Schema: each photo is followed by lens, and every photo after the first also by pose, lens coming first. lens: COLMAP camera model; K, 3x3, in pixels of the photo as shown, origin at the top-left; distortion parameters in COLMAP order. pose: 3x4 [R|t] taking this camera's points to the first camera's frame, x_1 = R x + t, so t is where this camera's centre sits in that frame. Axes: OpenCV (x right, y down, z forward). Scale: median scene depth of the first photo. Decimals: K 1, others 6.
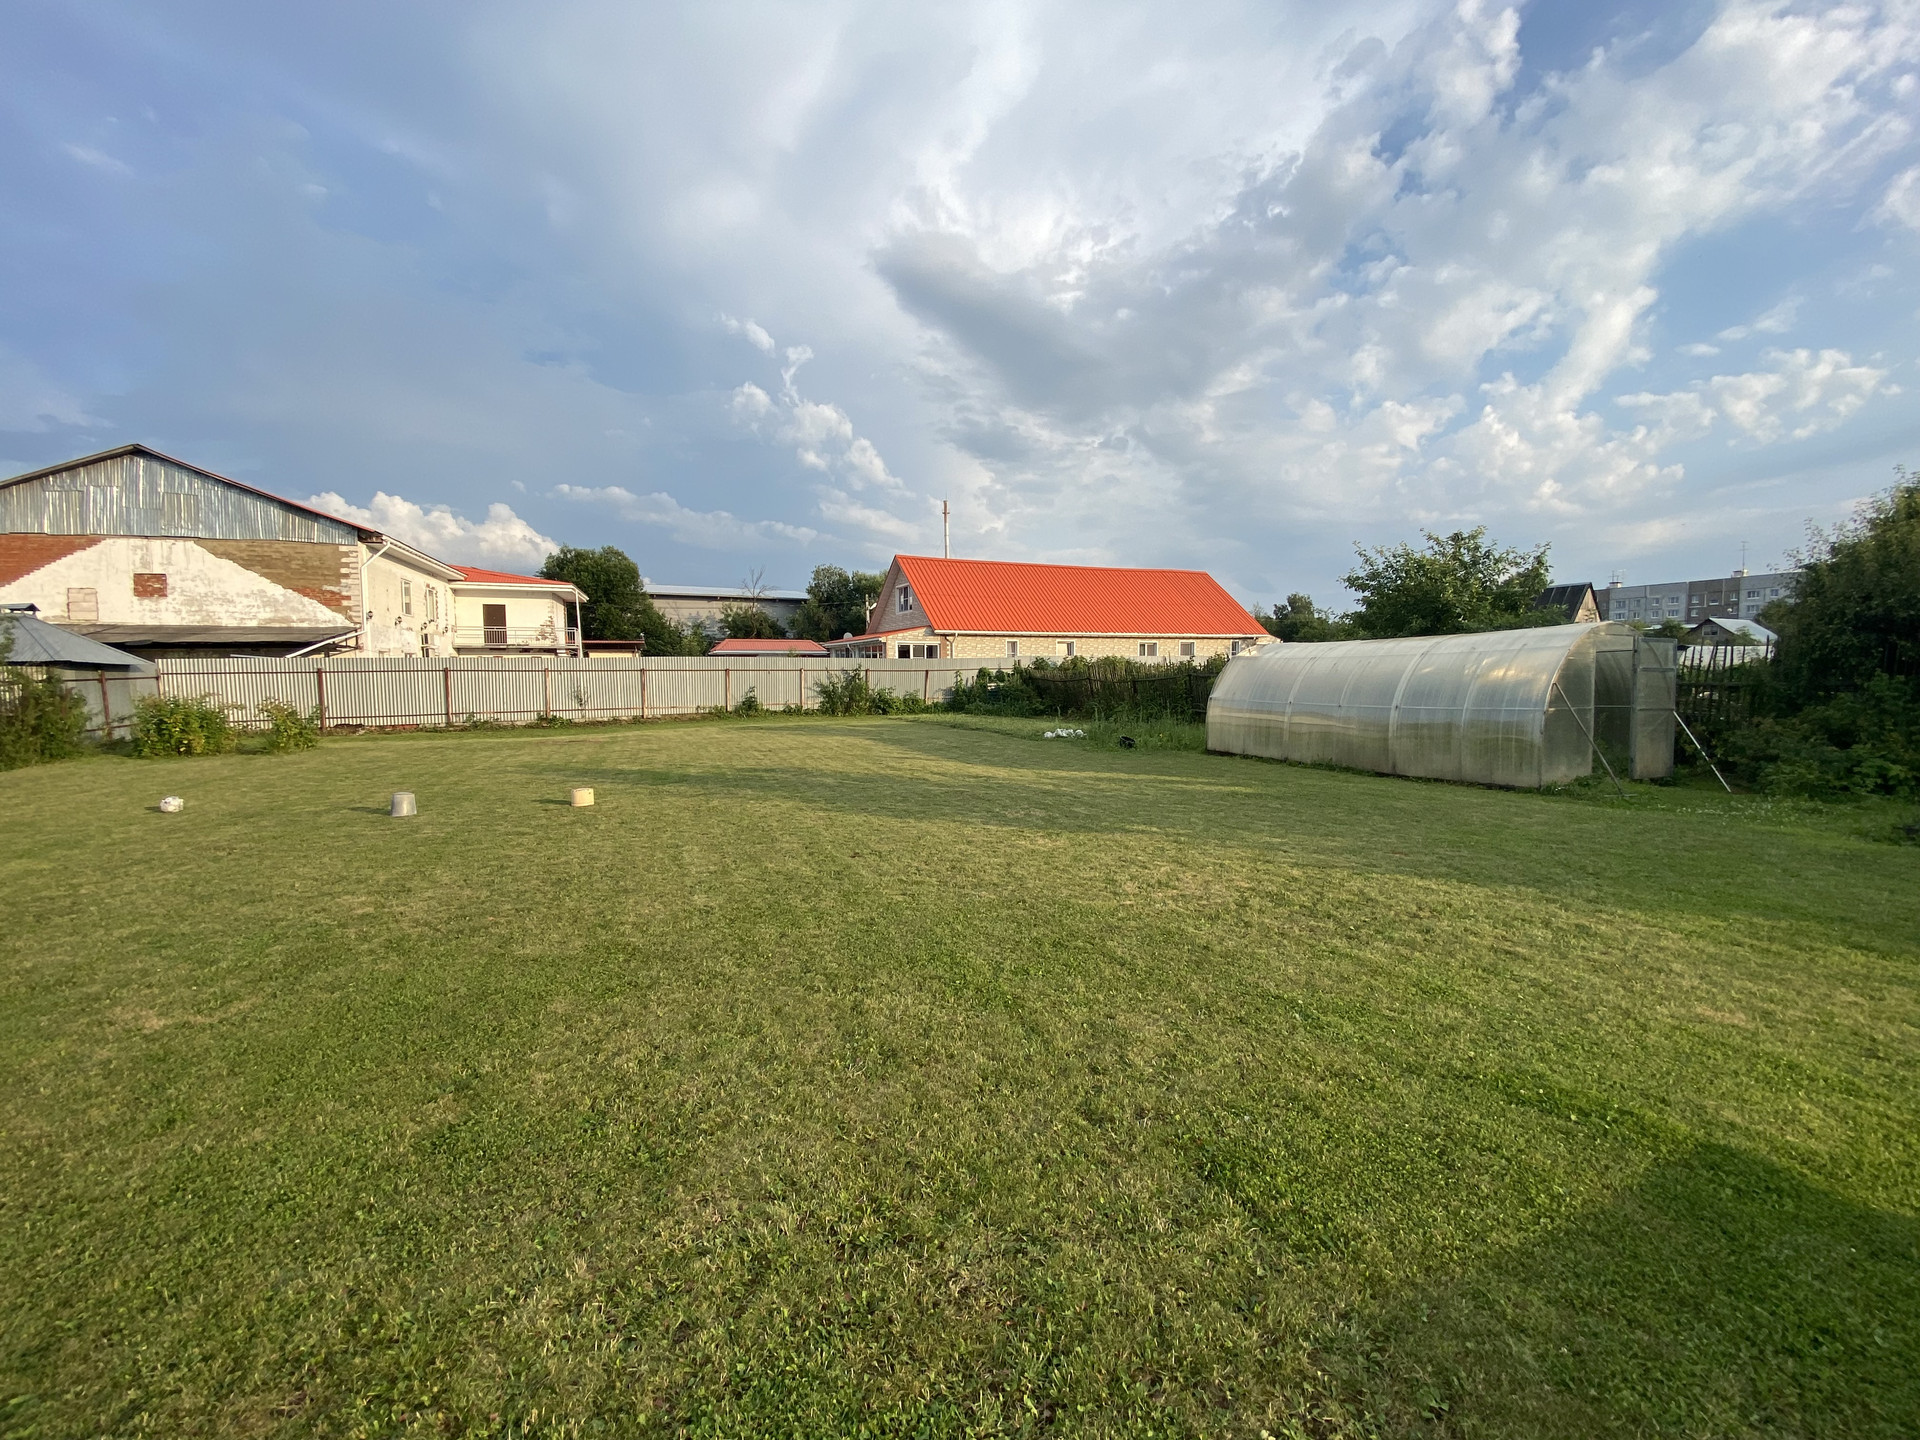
lens RADIAL K [[778.8, 0, 949.6], [0, 778.8, 715.7], [0, 0, 1]] dist [-0.019088, -0.004610]
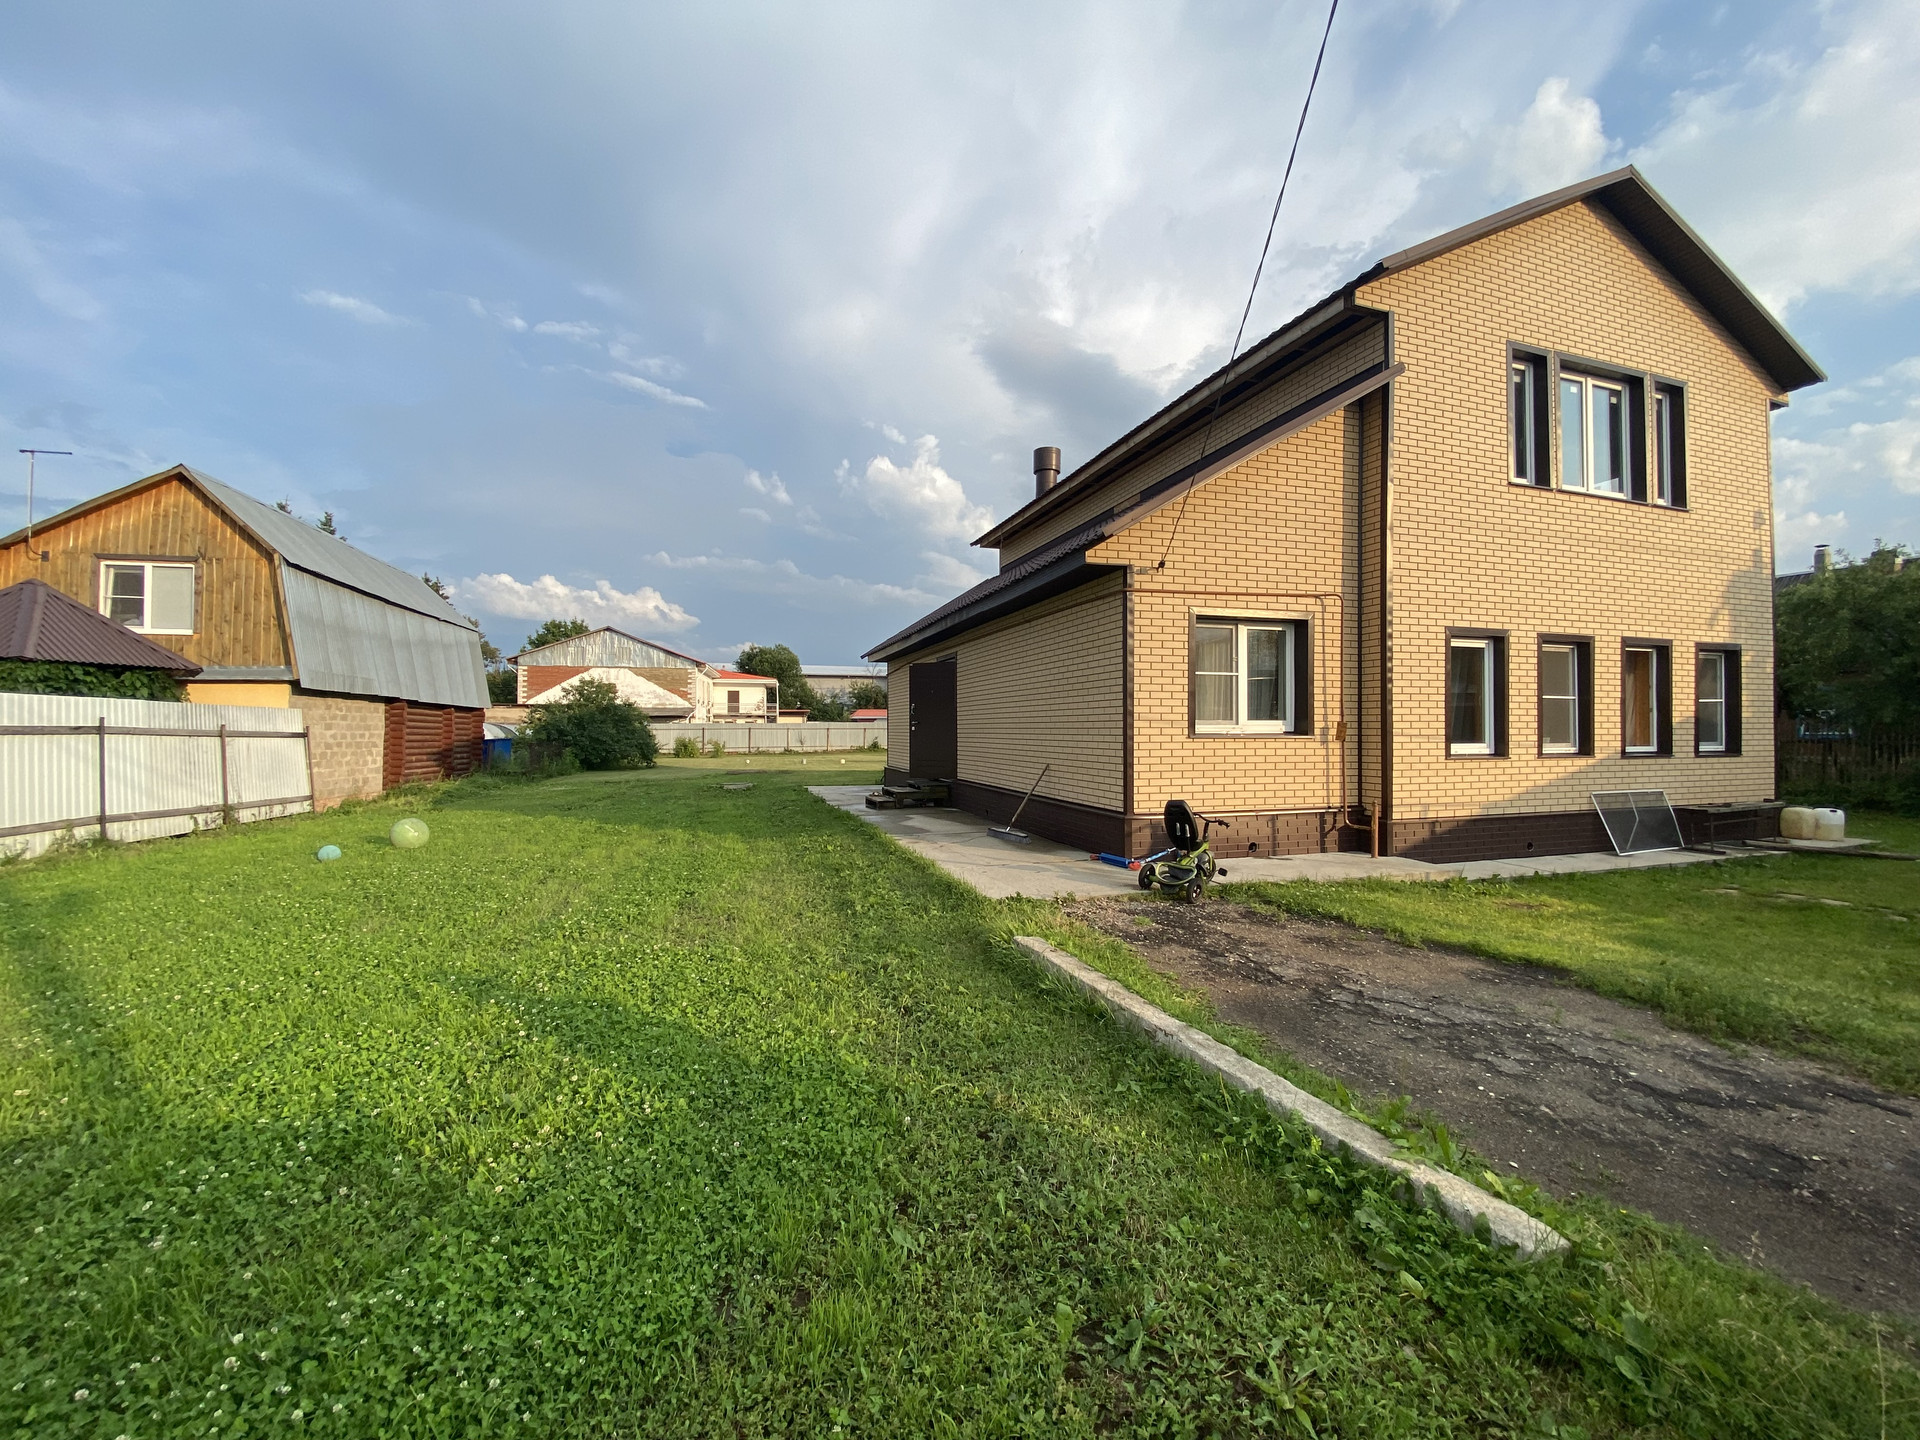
lens RADIAL K [[778.8, 0, 946.2], [0, 778.8, 728.3], [0, 0, 1]] dist [-0.019088, -0.004610]
pose [[0.988826, 0.004498, -0.149007, 0.155513], [-0.013537, 0.998124, -0.059703, 0.040431], [0.148459, 0.061053, 0.987032, -0.672262]]
